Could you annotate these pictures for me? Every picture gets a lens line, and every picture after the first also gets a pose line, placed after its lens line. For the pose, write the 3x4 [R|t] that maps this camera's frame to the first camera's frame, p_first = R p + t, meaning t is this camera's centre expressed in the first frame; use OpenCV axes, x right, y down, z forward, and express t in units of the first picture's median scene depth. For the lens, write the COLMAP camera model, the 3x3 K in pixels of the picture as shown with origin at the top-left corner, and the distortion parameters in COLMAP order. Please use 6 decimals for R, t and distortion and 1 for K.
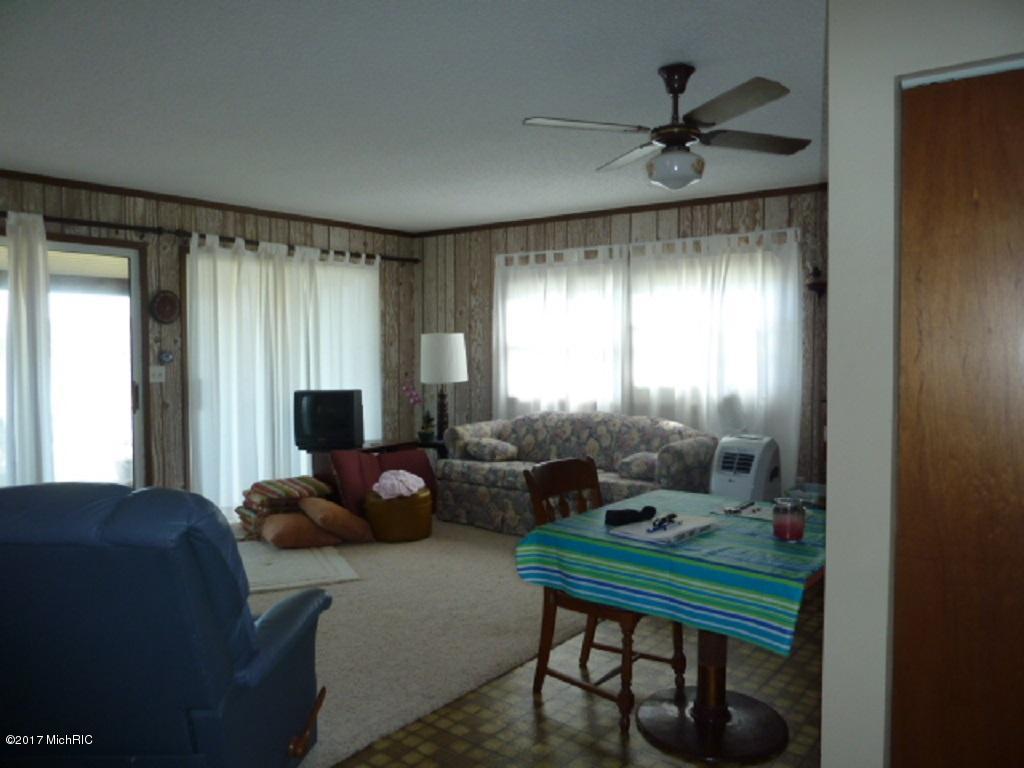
lens RADIAL K [[767.0, 0, 519.1], [0, 767.0, 380.0], [0, 0, 1]] dist [-0.032700, 0.014225]
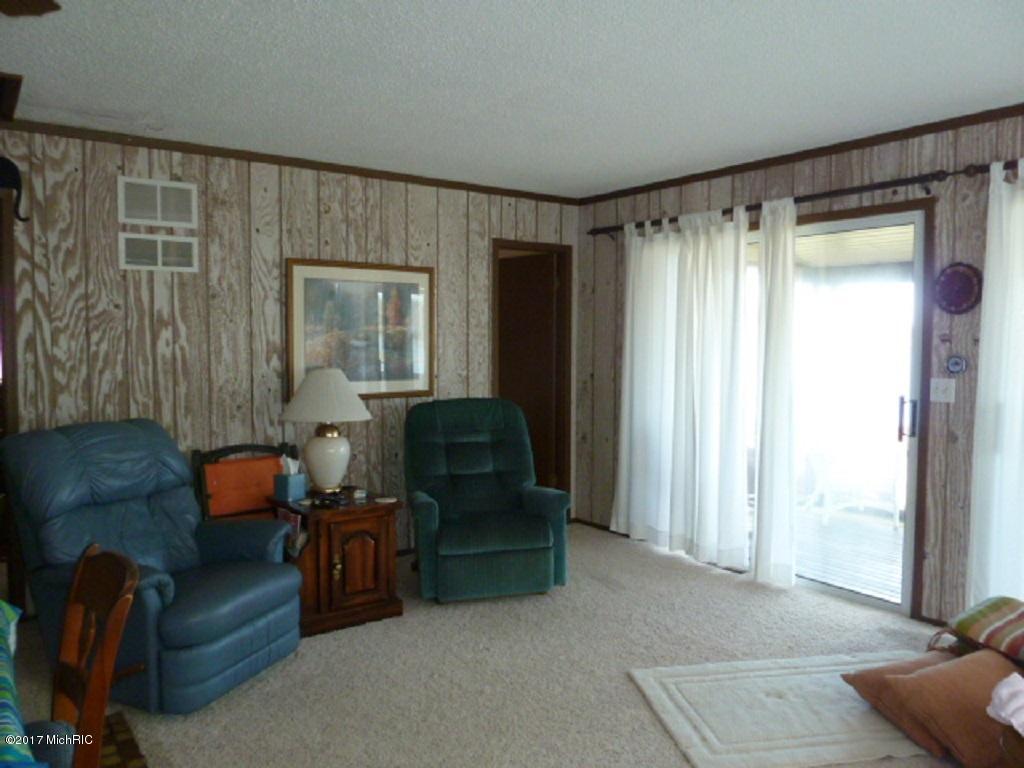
lens RADIAL K [[767.0, 0, 513.5], [0, 767.0, 382.5], [0, 0, 1]] dist [-0.032700, 0.014225]
pose [[-0.286350, 0.058403, -0.956343, 0.274630], [-0.039978, 0.996543, 0.072828, -0.047311], [0.957291, 0.059087, -0.283025, 0.819135]]
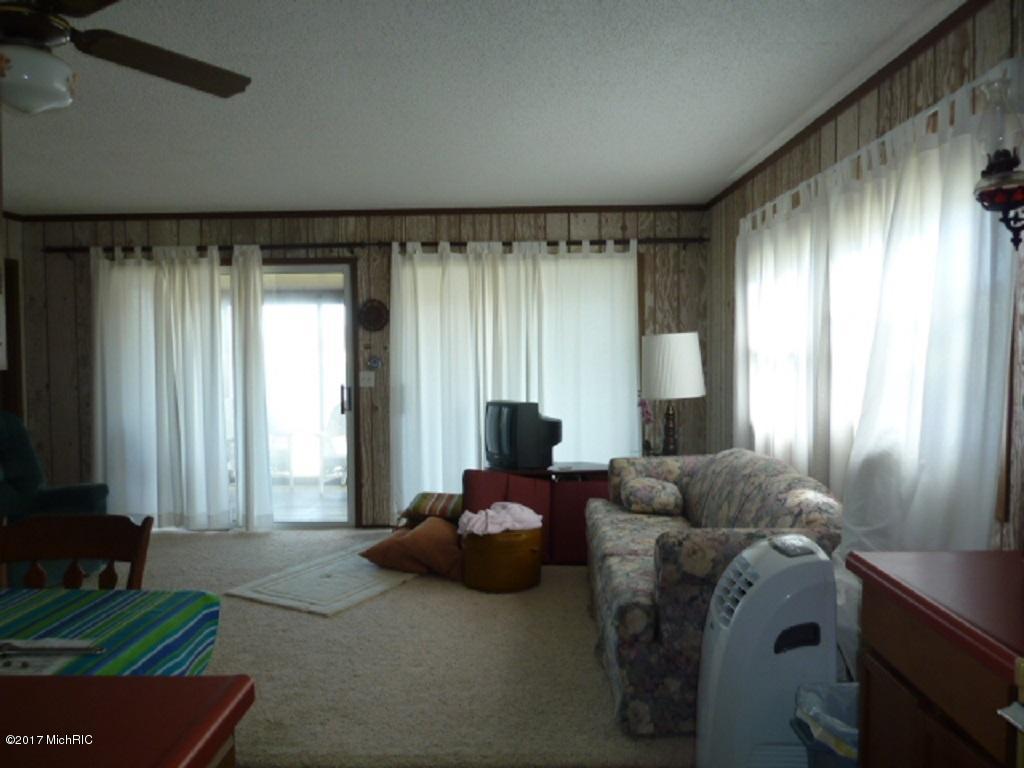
lens RADIAL K [[767.0, 0, 508.7], [0, 767.0, 384.7], [0, 0, 1]] dist [-0.032700, 0.014225]
pose [[0.595984, 0.031609, -0.802374, 0.504579], [-0.025933, 0.999461, 0.020111, -0.025880], [0.802578, 0.008822, 0.596482, 0.512679]]
